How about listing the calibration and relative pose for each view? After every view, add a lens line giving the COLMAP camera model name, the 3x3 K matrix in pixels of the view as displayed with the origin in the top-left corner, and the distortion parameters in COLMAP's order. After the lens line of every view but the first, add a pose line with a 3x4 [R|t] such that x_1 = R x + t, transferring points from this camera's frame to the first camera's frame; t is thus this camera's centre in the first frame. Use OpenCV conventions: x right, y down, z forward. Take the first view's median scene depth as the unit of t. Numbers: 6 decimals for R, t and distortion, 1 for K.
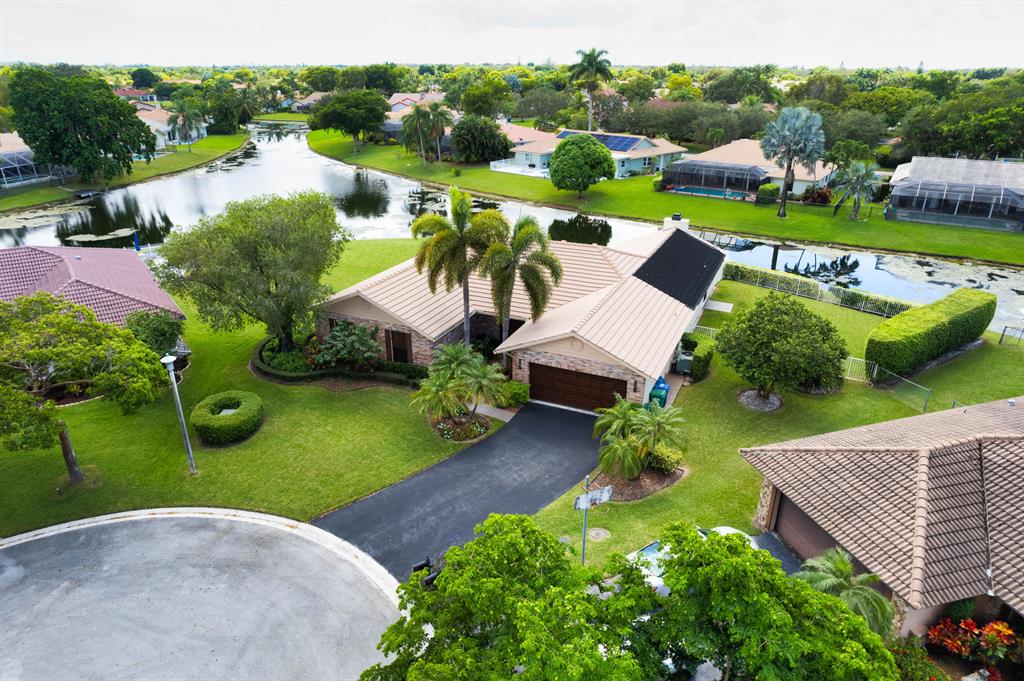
lens RADIAL K [[651.5, 0, 512.0], [0, 651.5, 340.5], [0, 0, 1]] dist [-0.041862, 0.000127]
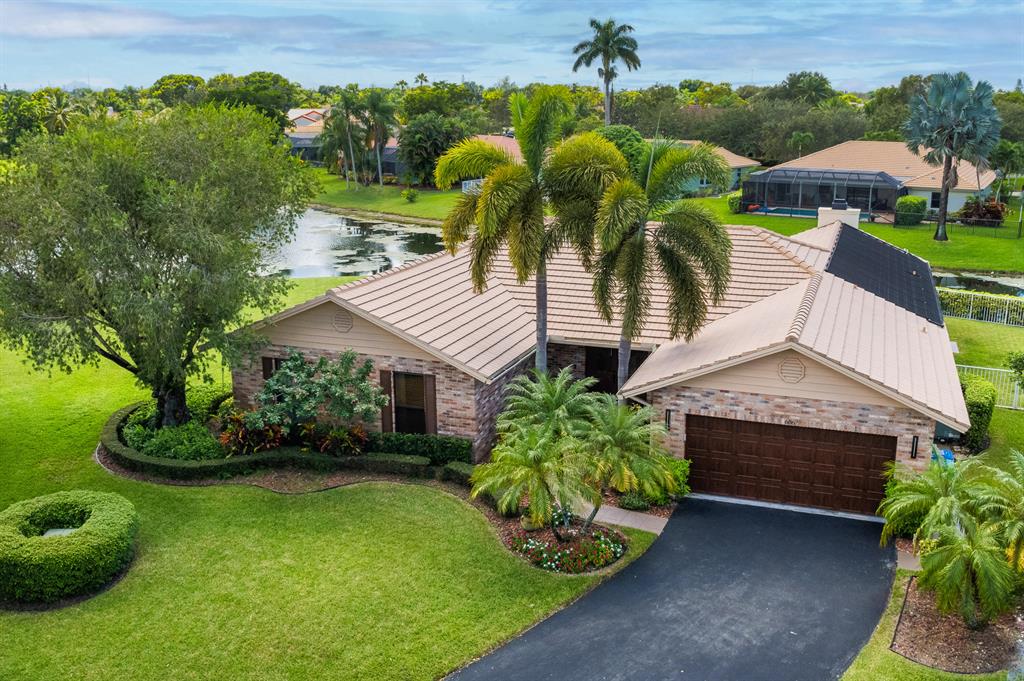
lens RADIAL K [[927.1, 0, 513.0], [0, 927.1, 365.2], [0, 0, 1]] dist [-0.044005, 0.011024]
pose [[0.995184, -0.021495, 0.095636, -0.168590], [0.035973, 0.987672, -0.152345, 0.096315], [-0.091182, 0.155052, 0.983689, 0.295440]]
